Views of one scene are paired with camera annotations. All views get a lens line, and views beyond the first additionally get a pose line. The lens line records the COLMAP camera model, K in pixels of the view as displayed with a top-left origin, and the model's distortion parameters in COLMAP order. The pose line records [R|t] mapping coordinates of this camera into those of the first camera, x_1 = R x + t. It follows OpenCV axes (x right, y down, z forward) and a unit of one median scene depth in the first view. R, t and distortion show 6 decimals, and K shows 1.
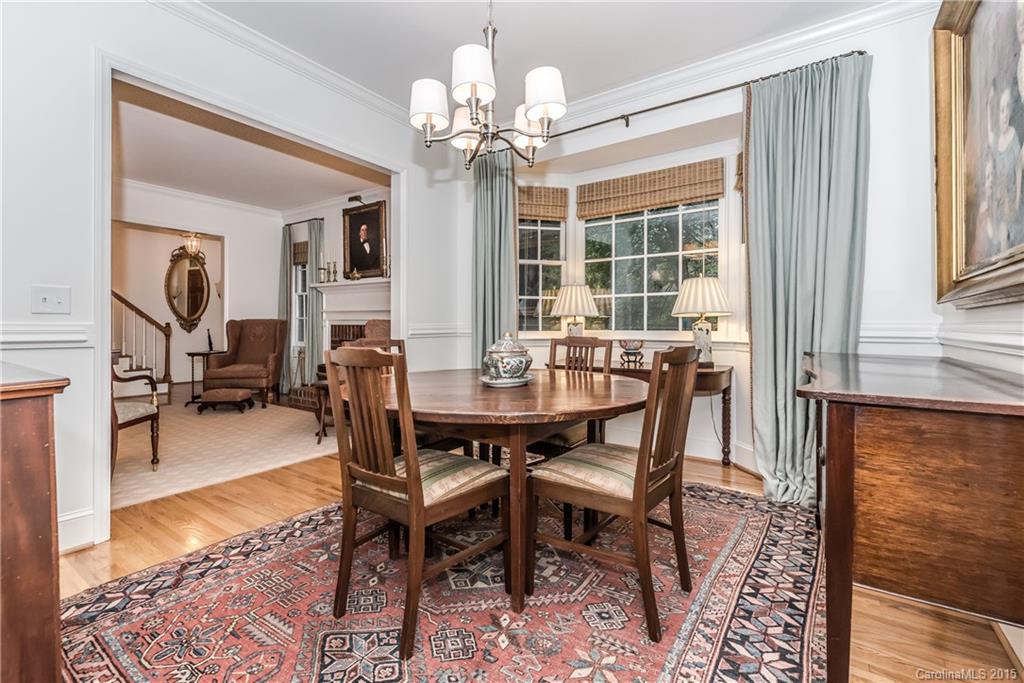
lens RADIAL K [[452.3, 0, 509.5], [0, 452.3, 325.9], [0, 0, 1]] dist [0.000816, -0.000069]
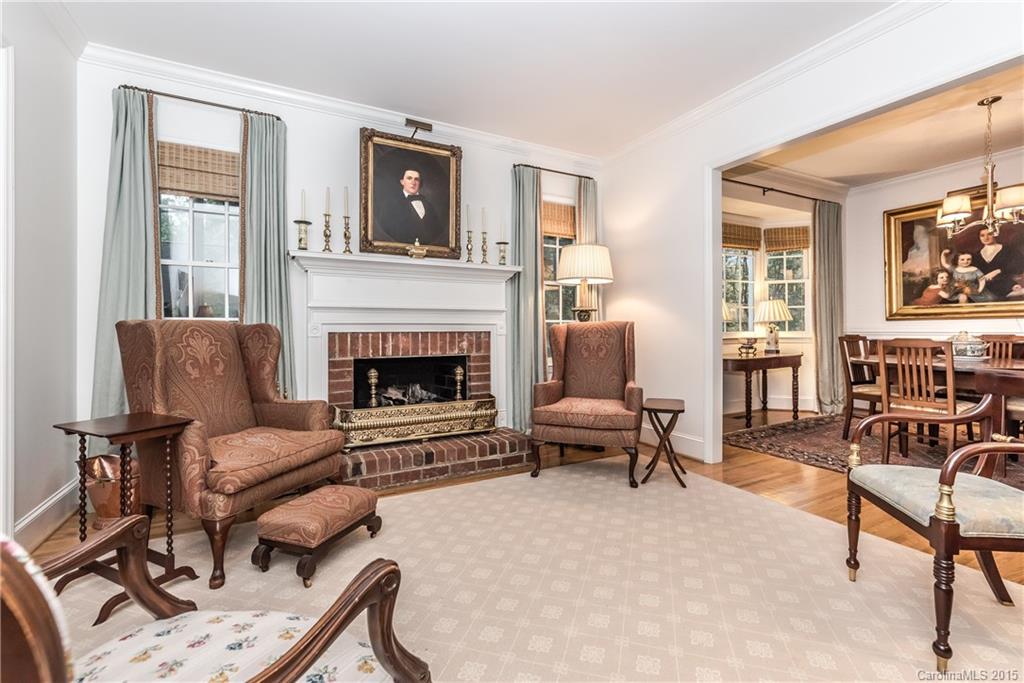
lens RADIAL K [[447.1, 0, 510.4], [0, 447.1, 331.0], [0, 0, 1]] dist [-0.001076, -0.000427]
pose [[0.458450, -0.008982, 0.888675, -0.777268], [0.008678, 0.999946, 0.005630, -0.005191], [-0.888678, 0.005130, 0.458503, 0.578063]]
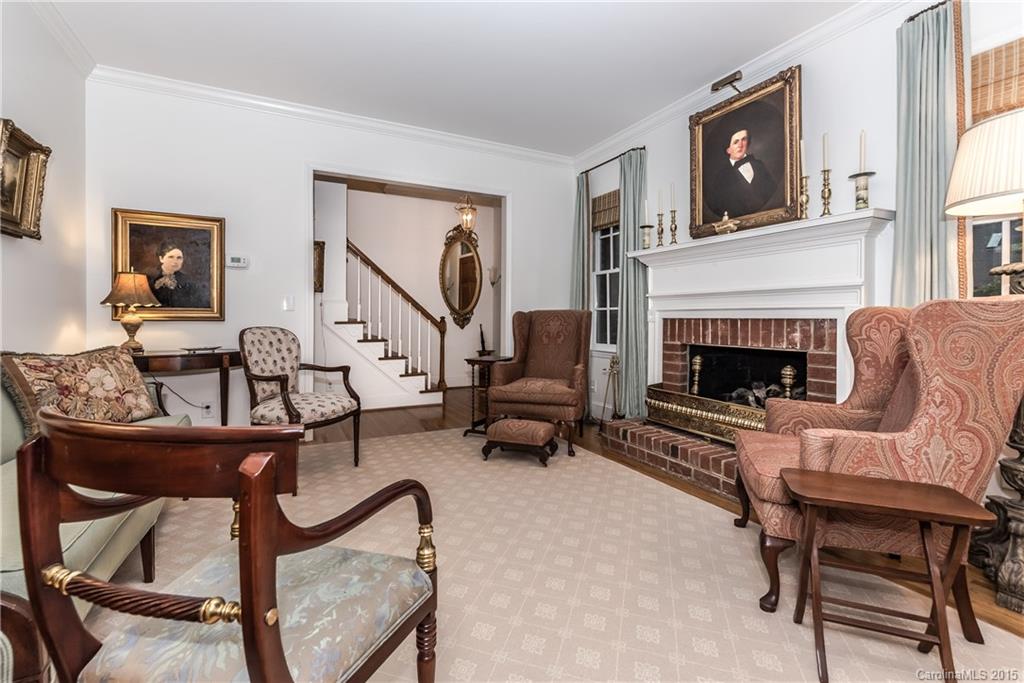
lens RADIAL K [[452.3, 0, 509.5], [0, 452.3, 325.9], [0, 0, 1]] dist [0.000816, -0.000069]
pose [[0.880079, 0.005510, -0.474795, -0.294482], [-0.000290, 0.999939, 0.011067, 0.000951], [0.474826, -0.009602, 0.880027, 0.382410]]
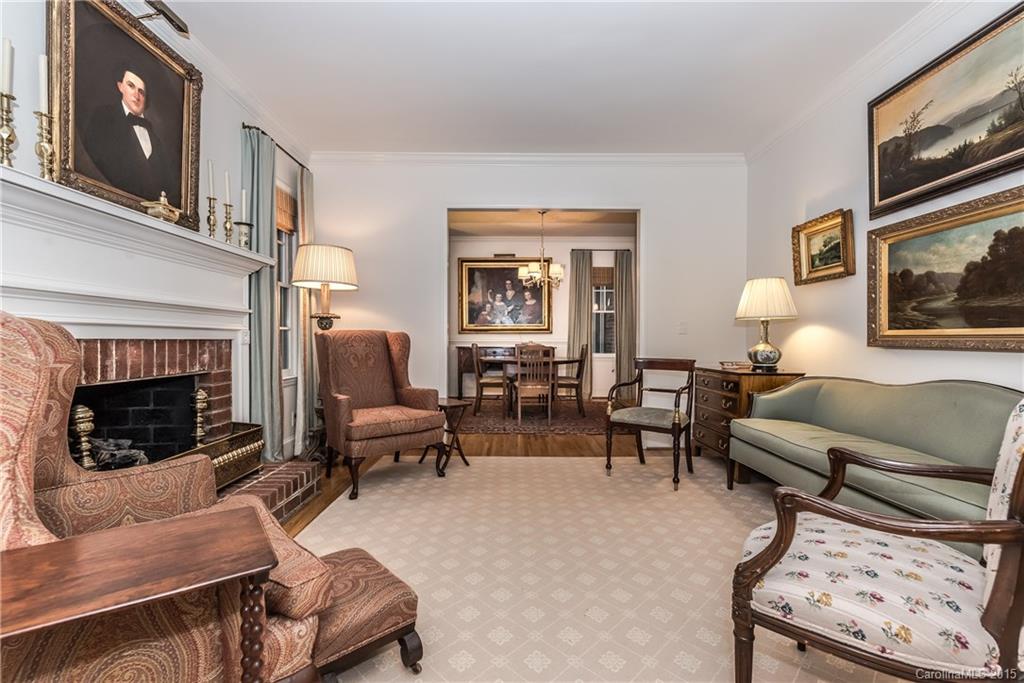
lens RADIAL K [[446.6, 0, 513.9], [0, 446.6, 348.7], [0, 0, 1]] dist [0.001127, 0.000238]
pose [[-0.577341, -0.021919, 0.816209, -0.785103], [-0.002529, 0.999683, 0.025057, -0.003990], [-0.816499, 0.012403, -0.577214, 0.924481]]
